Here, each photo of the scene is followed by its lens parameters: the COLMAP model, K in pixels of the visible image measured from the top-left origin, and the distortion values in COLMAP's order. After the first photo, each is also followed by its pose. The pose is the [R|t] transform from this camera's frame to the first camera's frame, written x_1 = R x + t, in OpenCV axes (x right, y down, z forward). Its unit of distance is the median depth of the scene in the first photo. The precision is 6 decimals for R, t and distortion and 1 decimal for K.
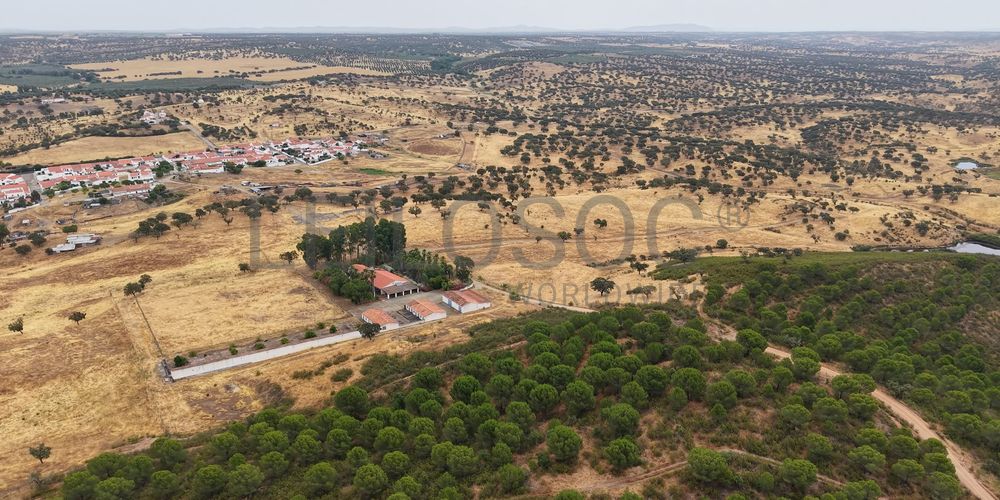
lens RADIAL K [[731.1, 0, 505.2], [0, 731.1, 248.1], [0, 0, 1]] dist [0.041789, -0.054230]
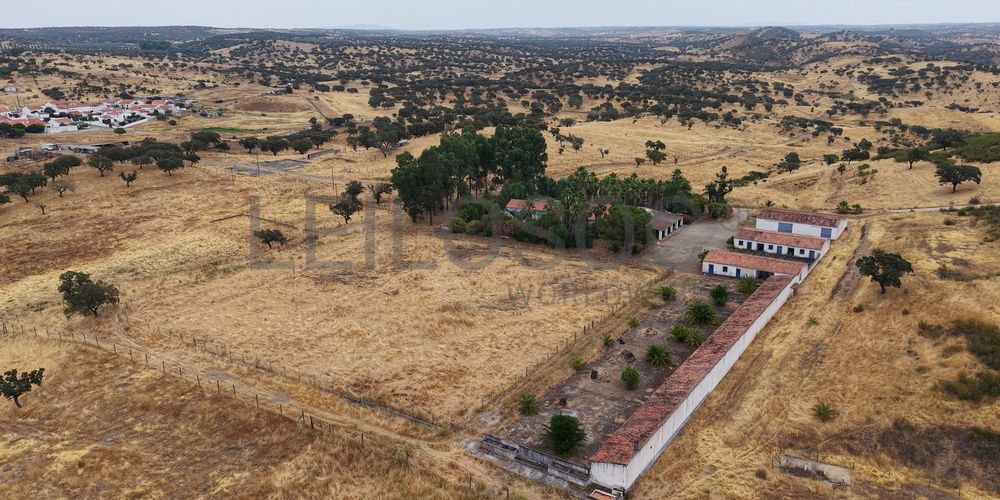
lens RADIAL K [[731.1, 0, 505.2], [0, 731.1, 248.1], [0, 0, 1]] dist [0.041789, -0.054230]
pose [[0.914579, -0.127978, 0.383623, -0.293136], [0.129826, 0.991310, 0.021192, 0.032115], [-0.383001, 0.030423, 0.923247, 0.358799]]
